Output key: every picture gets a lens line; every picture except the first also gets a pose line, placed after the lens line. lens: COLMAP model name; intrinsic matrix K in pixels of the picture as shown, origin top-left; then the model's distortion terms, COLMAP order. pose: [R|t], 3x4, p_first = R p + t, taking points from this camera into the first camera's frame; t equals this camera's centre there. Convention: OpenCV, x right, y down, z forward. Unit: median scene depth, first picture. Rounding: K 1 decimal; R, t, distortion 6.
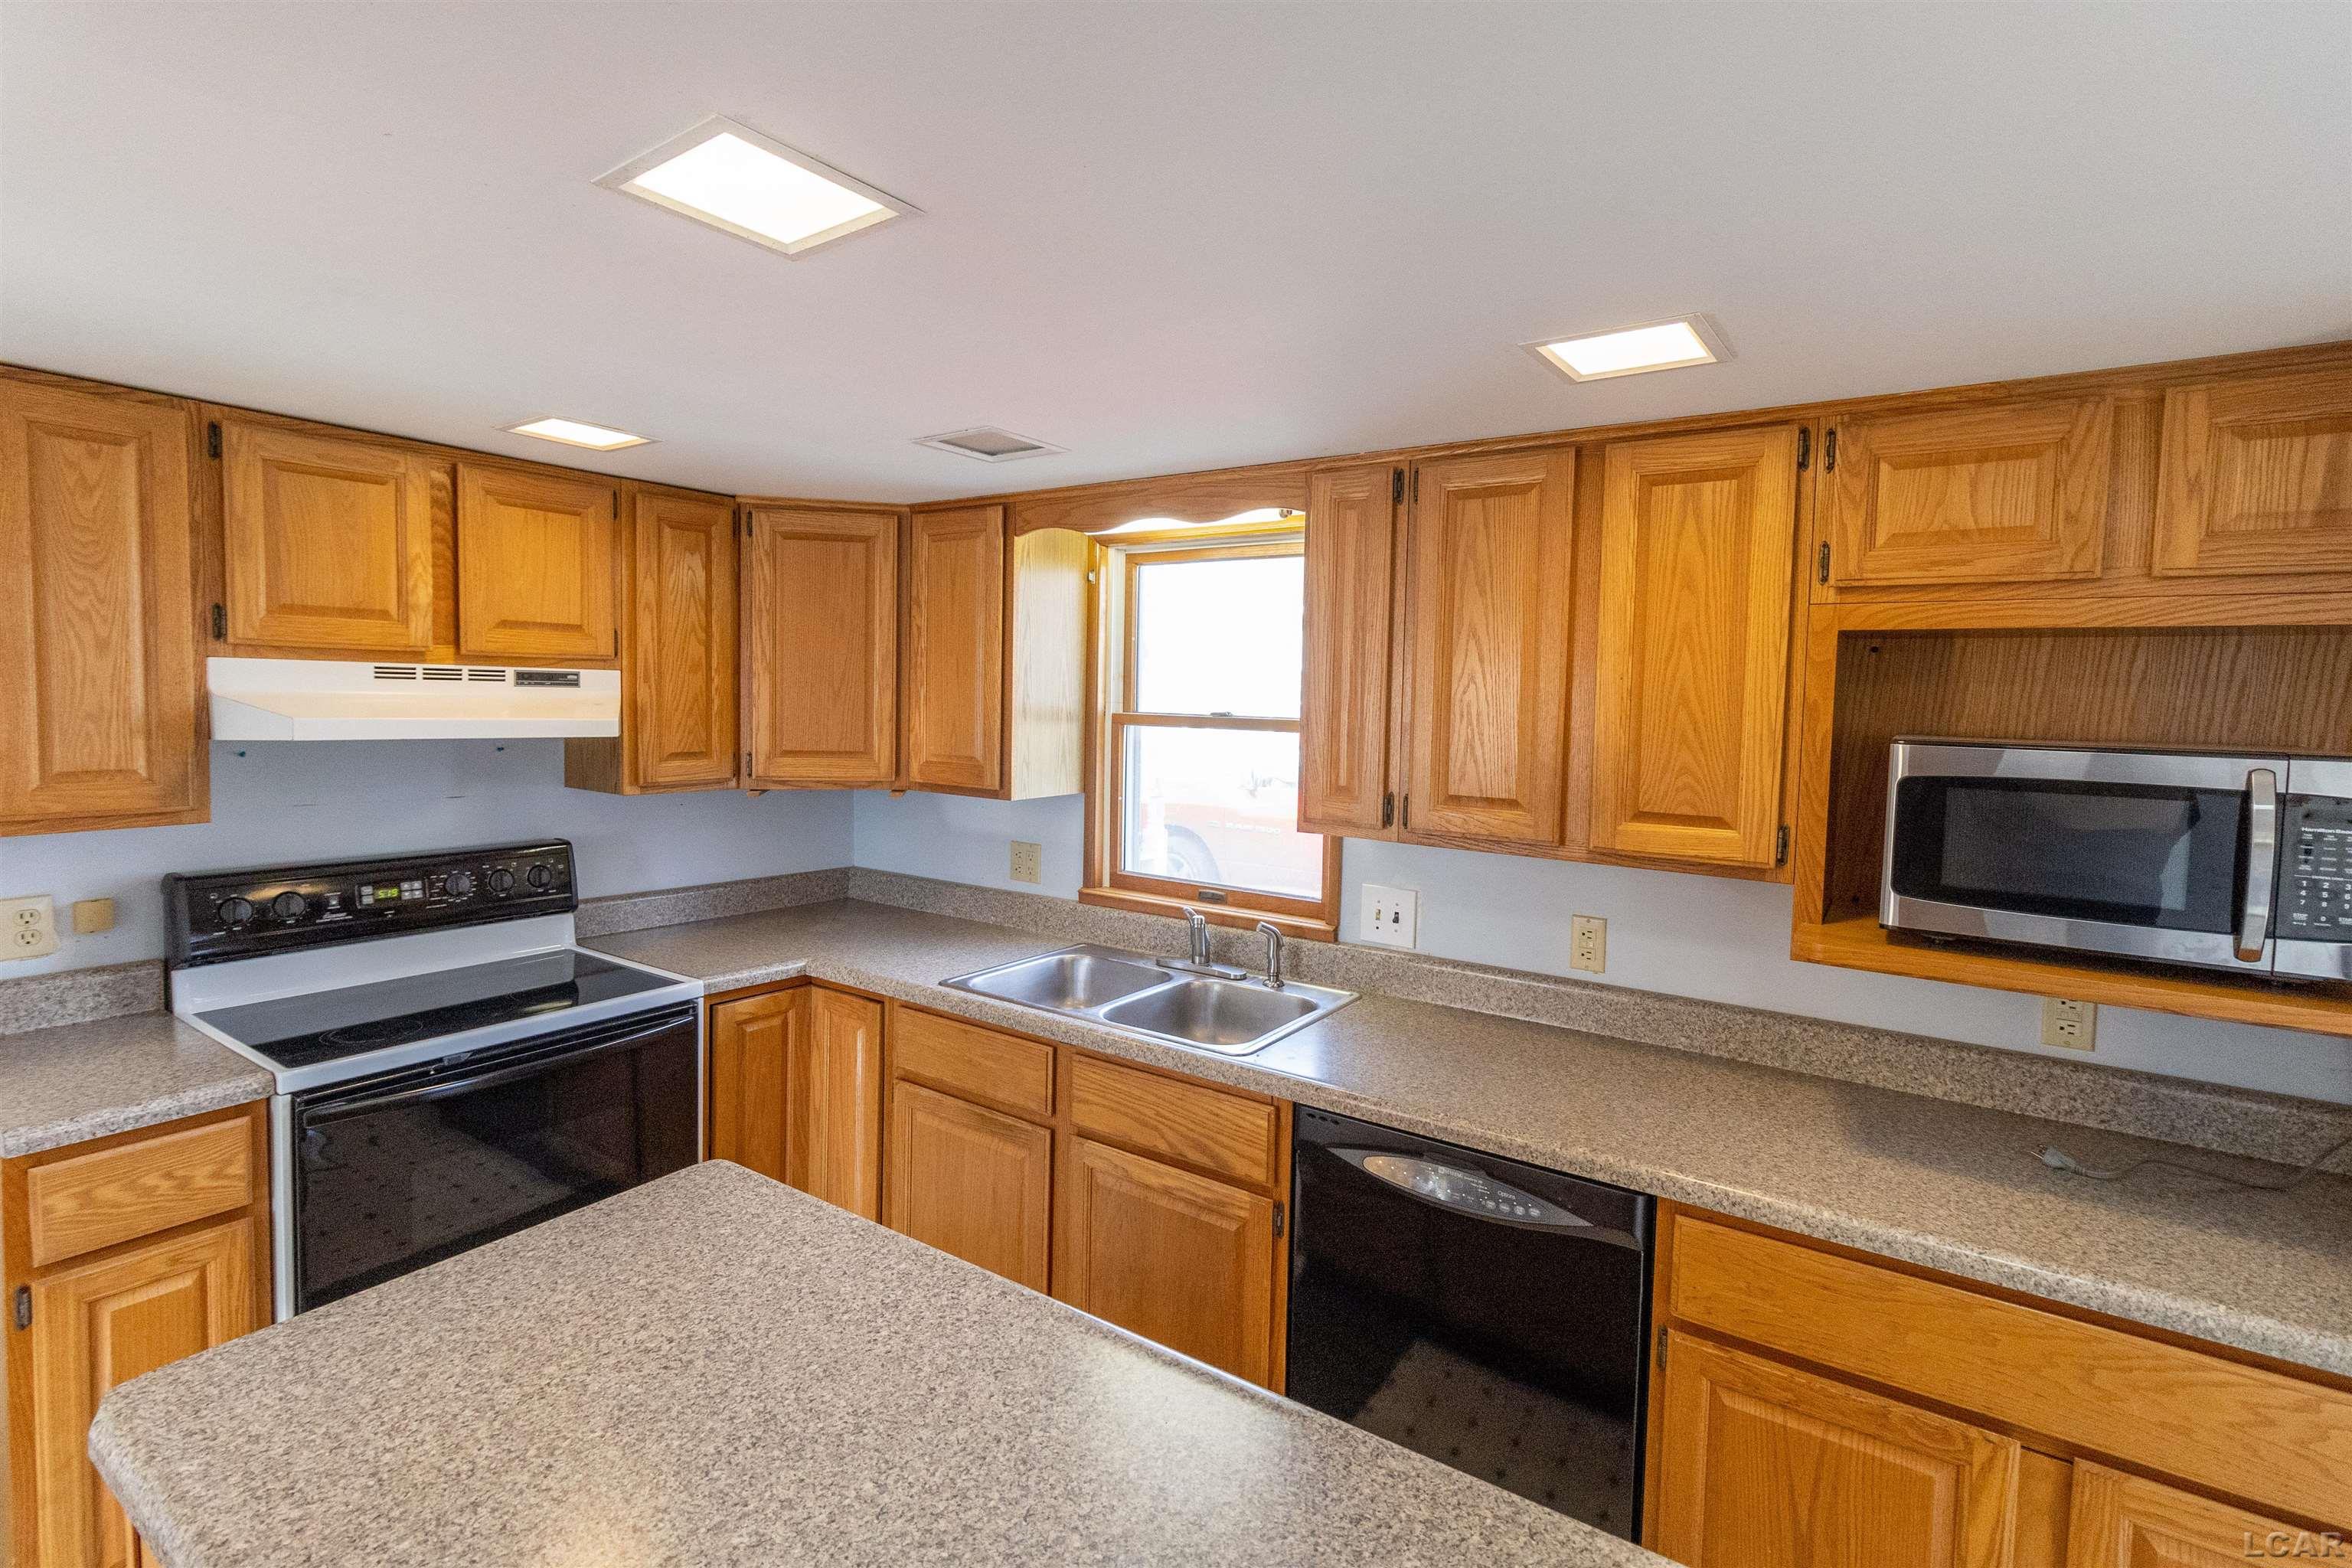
lens RADIAL K [[1065.4, 0, 1183.1], [0, 1065.4, 751.2], [0, 0, 1]] dist [0.000914, 0.000264]
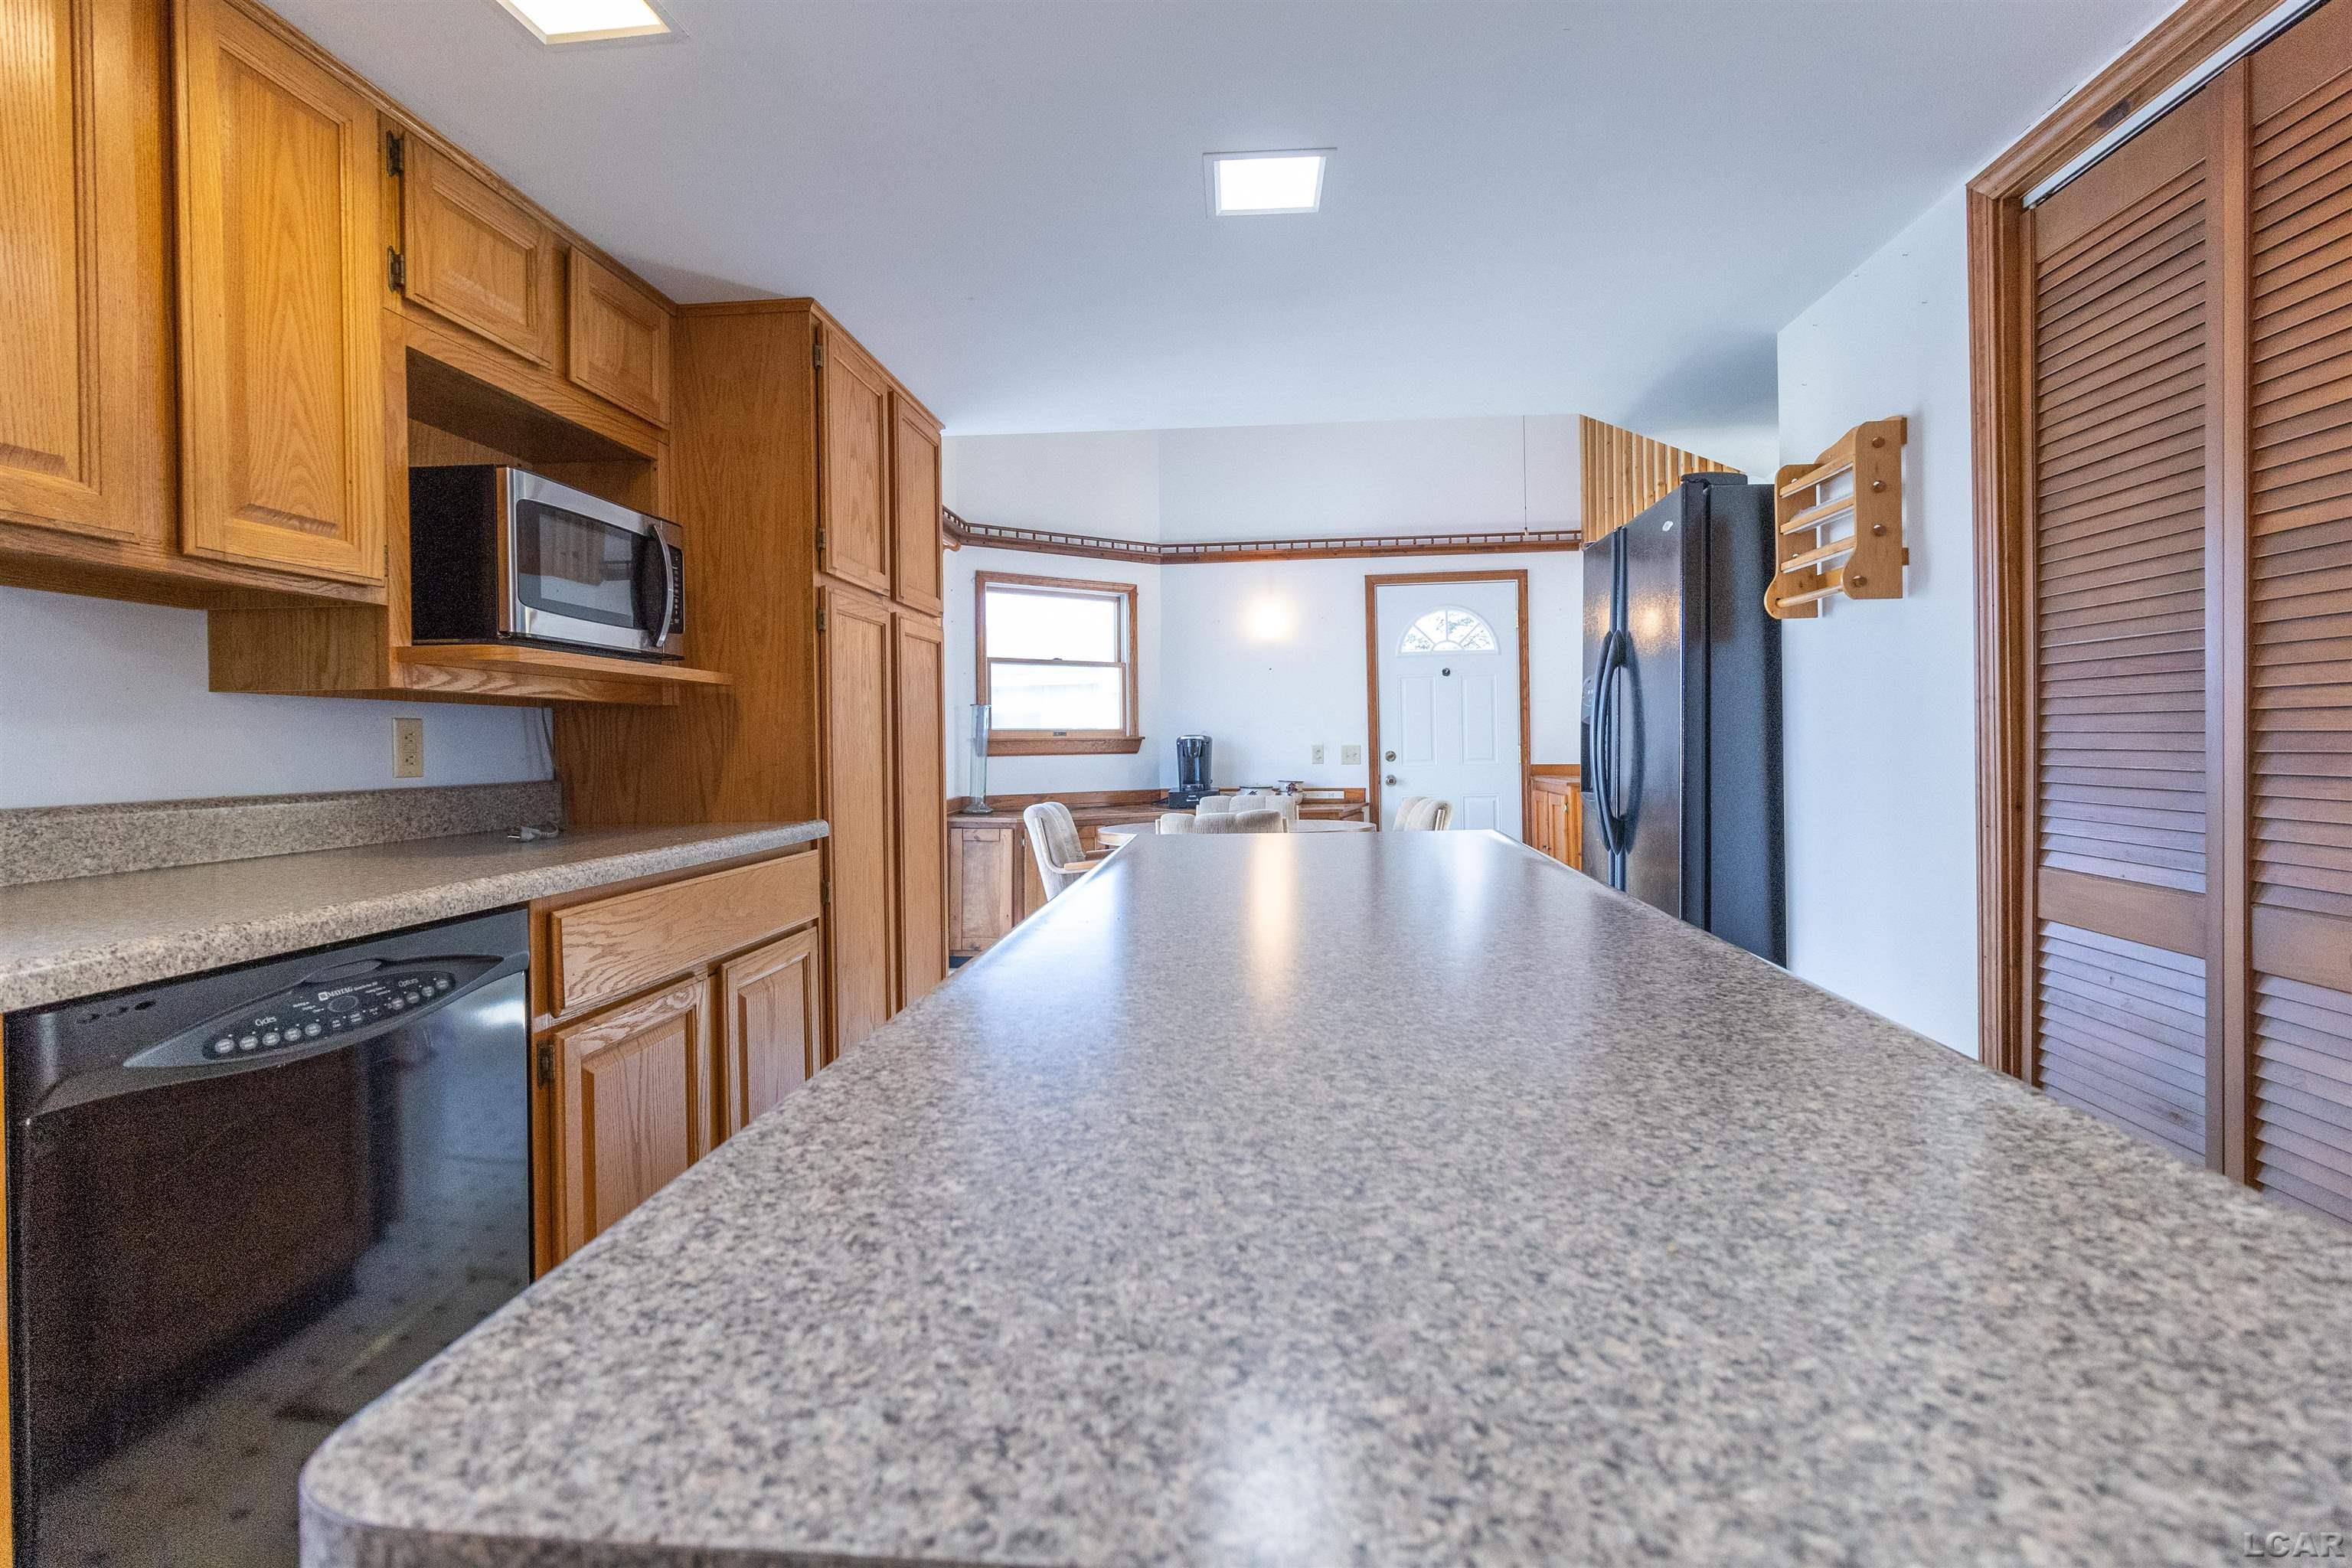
lens RADIAL K [[1065.4, 0, 1183.1], [0, 1065.4, 751.2], [0, 0, 1]] dist [0.000914, 0.000264]
pose [[-0.478941, -0.027390, 0.877419, -0.583050], [0.043602, 0.997537, 0.054939, 0.230035], [-0.876763, 0.064570, -0.476568, 0.839690]]
